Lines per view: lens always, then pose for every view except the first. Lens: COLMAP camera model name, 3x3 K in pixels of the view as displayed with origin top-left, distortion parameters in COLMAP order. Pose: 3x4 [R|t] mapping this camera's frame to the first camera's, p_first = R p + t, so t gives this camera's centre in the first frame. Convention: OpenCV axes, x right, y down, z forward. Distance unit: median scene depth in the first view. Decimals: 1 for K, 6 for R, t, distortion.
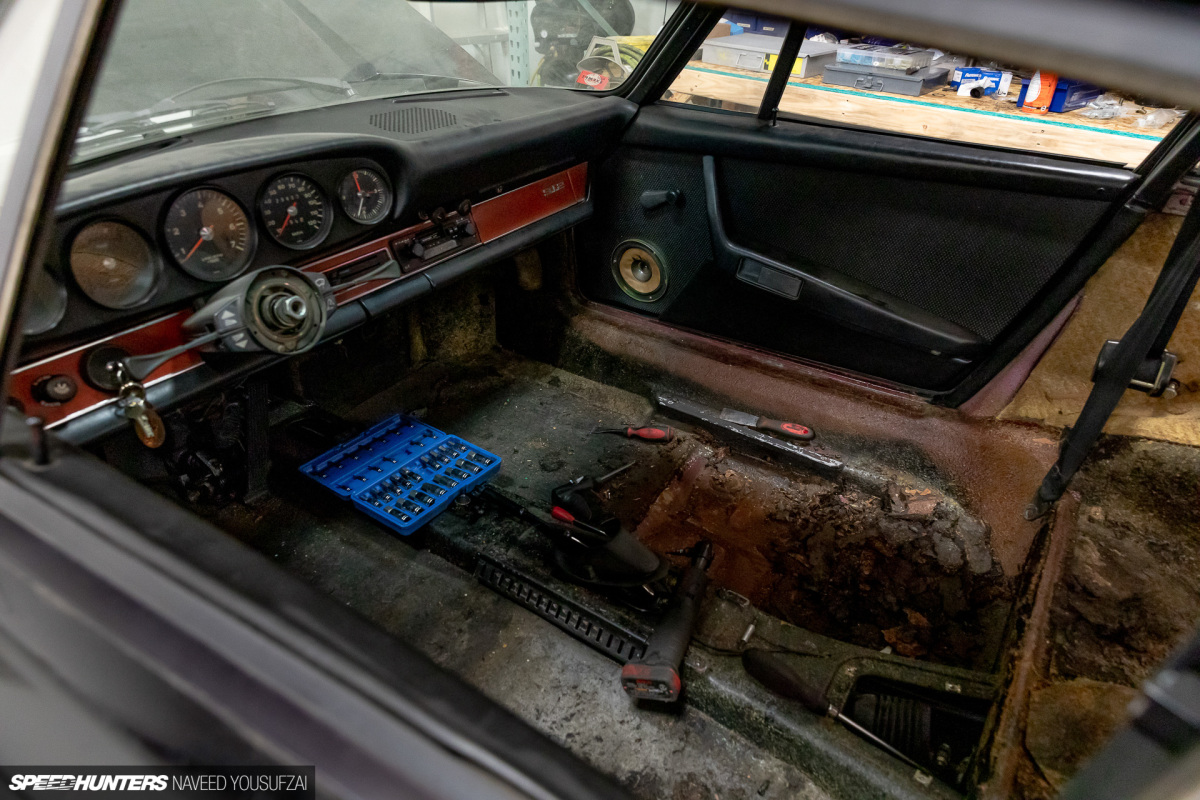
lens RADIAL K [[767.6, 0, 596.6], [0, 767.6, 401.1], [0, 0, 1]] dist [0.169302, -0.129769]
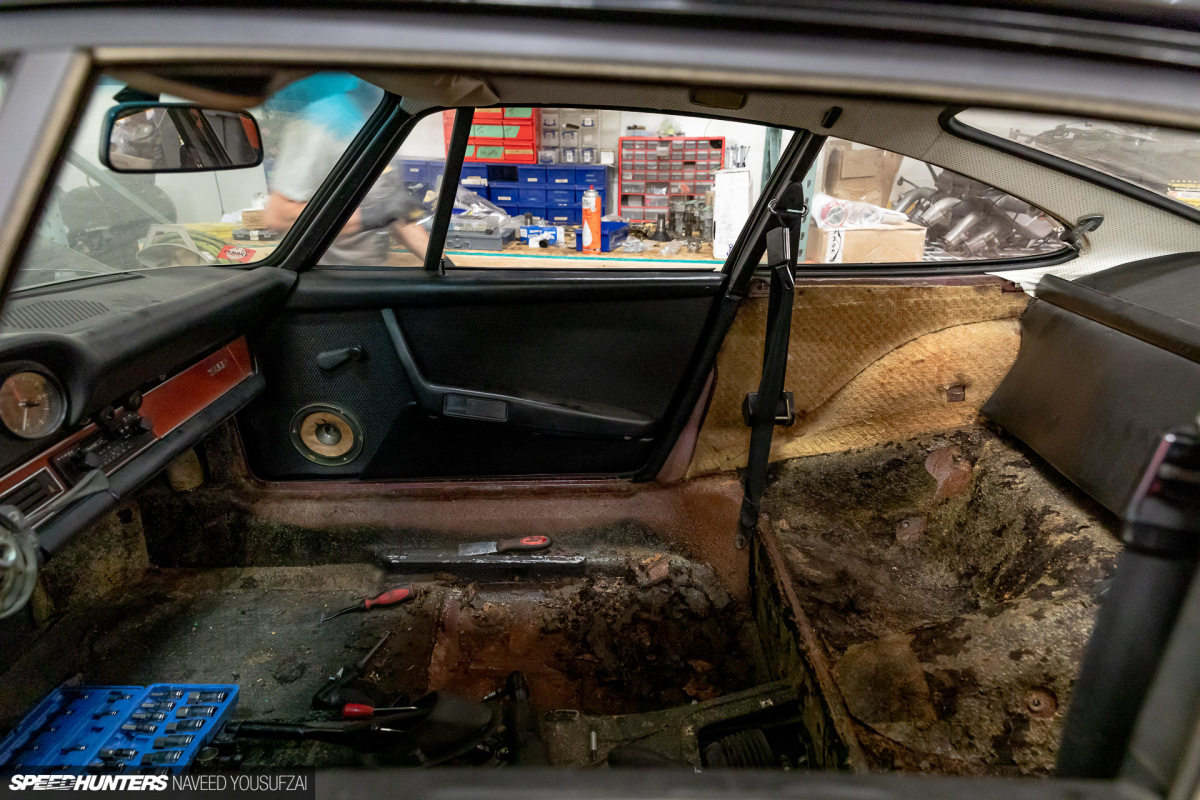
lens RADIAL K [[767.6, 0, 596.6], [0, 767.6, 401.1], [0, 0, 1]] dist [0.169302, -0.129769]
pose [[0.835691, -0.209577, 0.507639, -0.167992], [0.307212, 0.944572, -0.115777, 0.004875], [-0.455238, 0.252707, 0.853755, 0.028256]]
